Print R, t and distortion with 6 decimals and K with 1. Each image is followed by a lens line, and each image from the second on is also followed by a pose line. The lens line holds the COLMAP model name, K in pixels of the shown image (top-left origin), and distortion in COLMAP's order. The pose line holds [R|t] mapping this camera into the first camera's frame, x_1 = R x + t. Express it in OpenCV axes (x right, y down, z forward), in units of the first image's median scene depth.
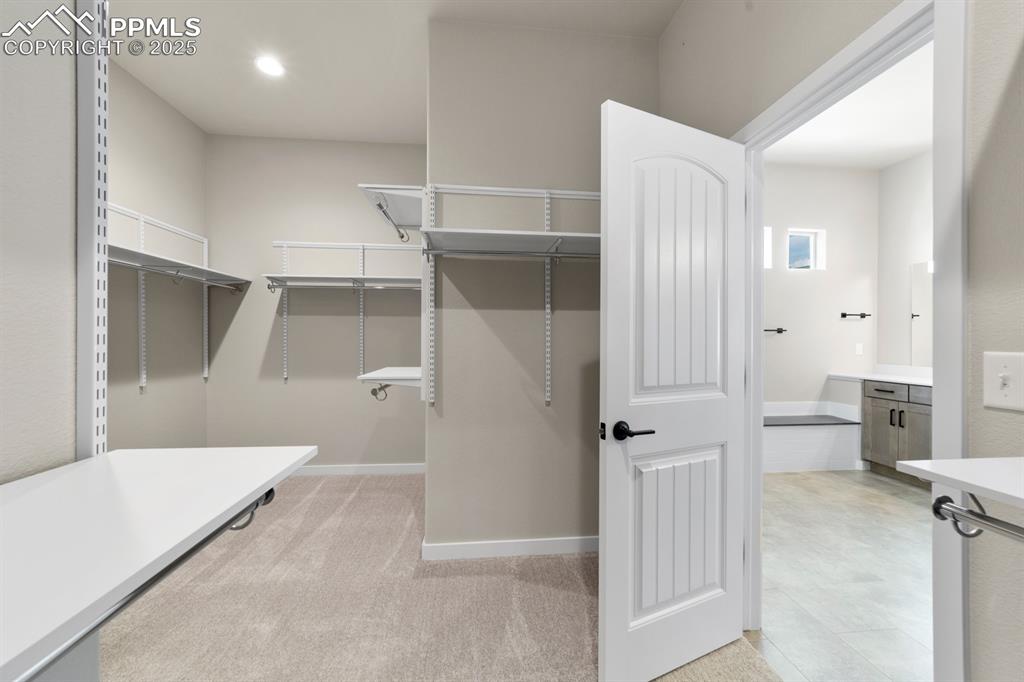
lens RADIAL K [[391.2, 0, 512.4], [0, 391.2, 338.5], [0, 0, 1]] dist [-0.014832, 0.006774]
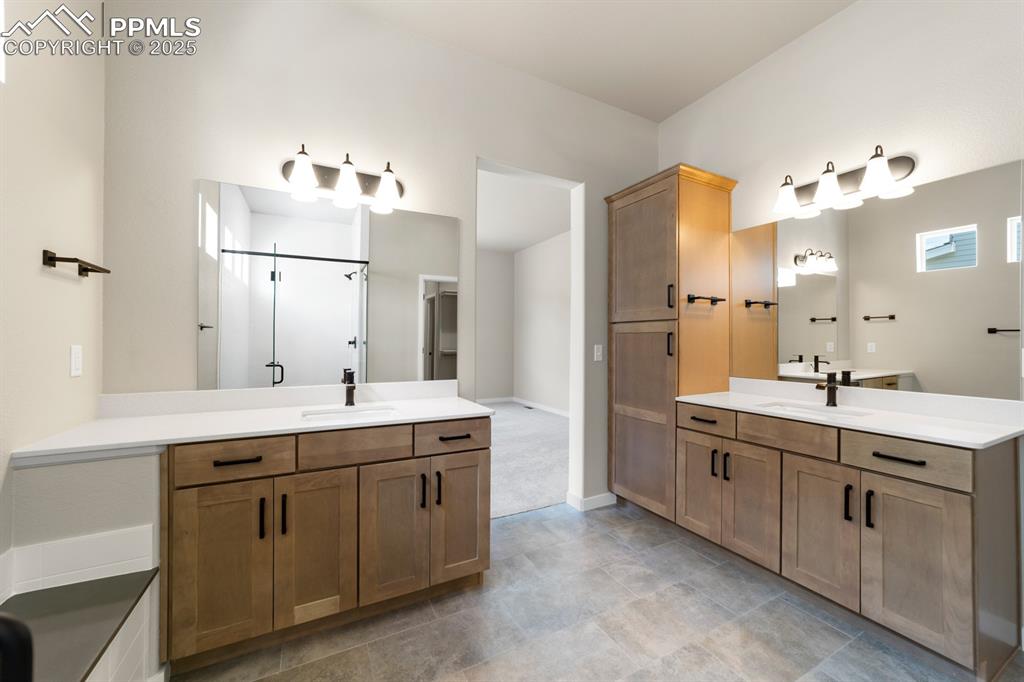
lens RADIAL K [[391.2, 0, 512.3], [0, 391.2, 341.4], [0, 0, 1]] dist [-0.014832, 0.006774]
pose [[-0.373262, -0.006397, 0.927704, 0.455792], [-0.004995, 0.999976, 0.004886, 0.006267], [-0.927712, -0.002810, -0.373285, 0.848870]]
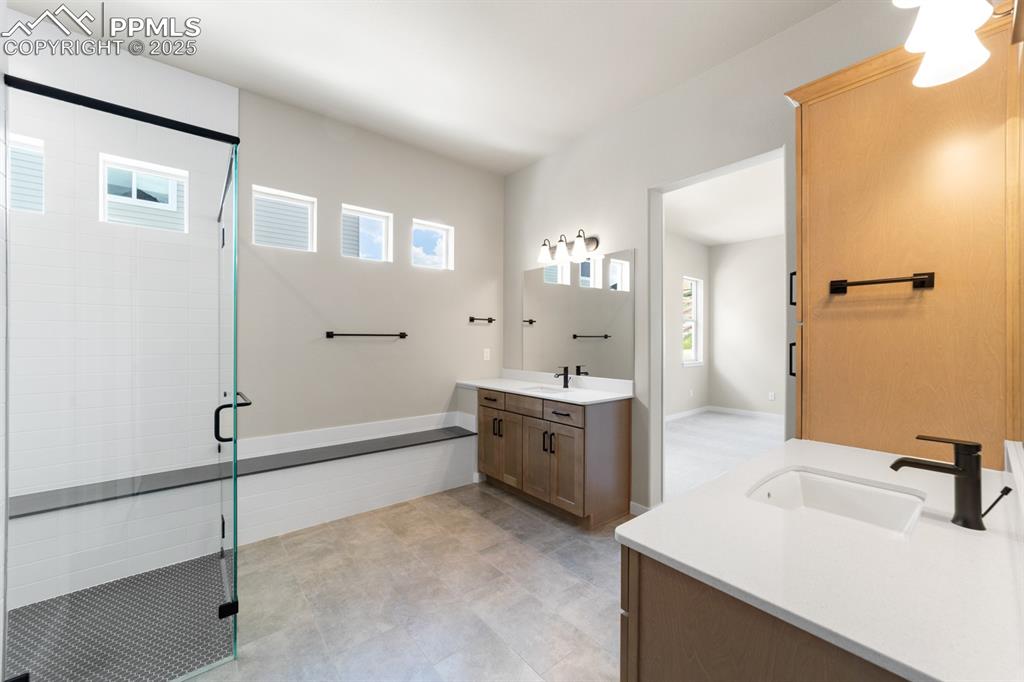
lens RADIAL K [[391.2, 0, 510.1], [0, 391.2, 340.1], [0, 0, 1]] dist [-0.014832, 0.006774]
pose [[0.835327, -0.001283, 0.549752, 0.449316], [0.001449, 0.999999, 0.000132, -0.010230], [-0.549751, 0.000686, 0.835328, 0.160718]]
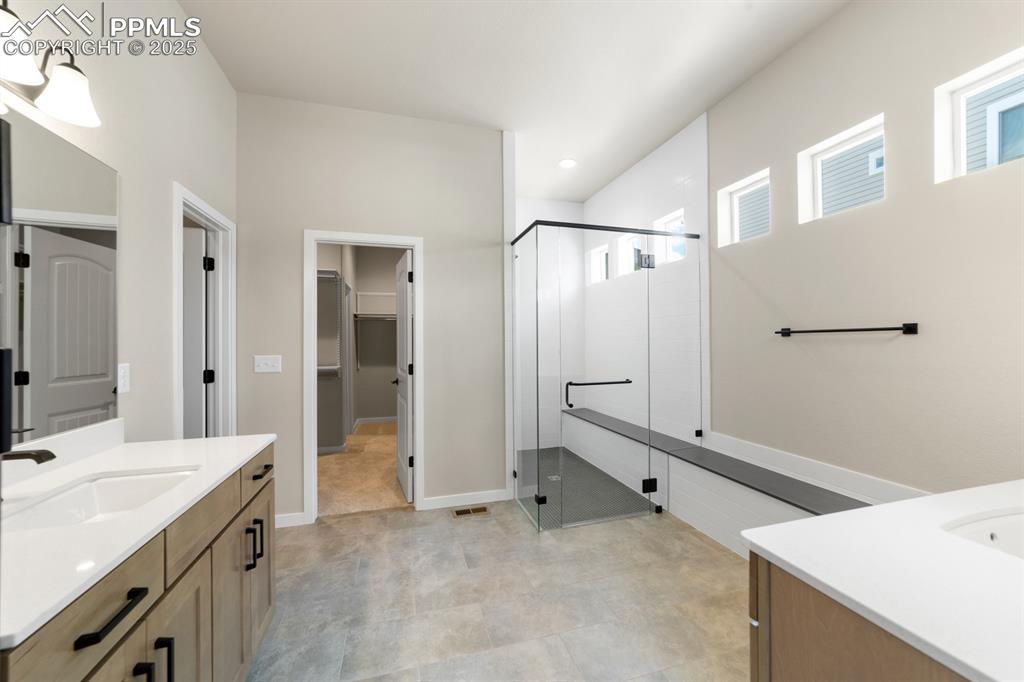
lens RADIAL K [[391.2, 0, 516.6], [0, 391.2, 341.2], [0, 0, 1]] dist [-0.014832, 0.006774]
pose [[0.188538, -0.006466, -0.982045, 1.139819], [0.010847, 0.999931, -0.004501, -0.009401], [0.982006, -0.009803, 0.188596, 0.512850]]
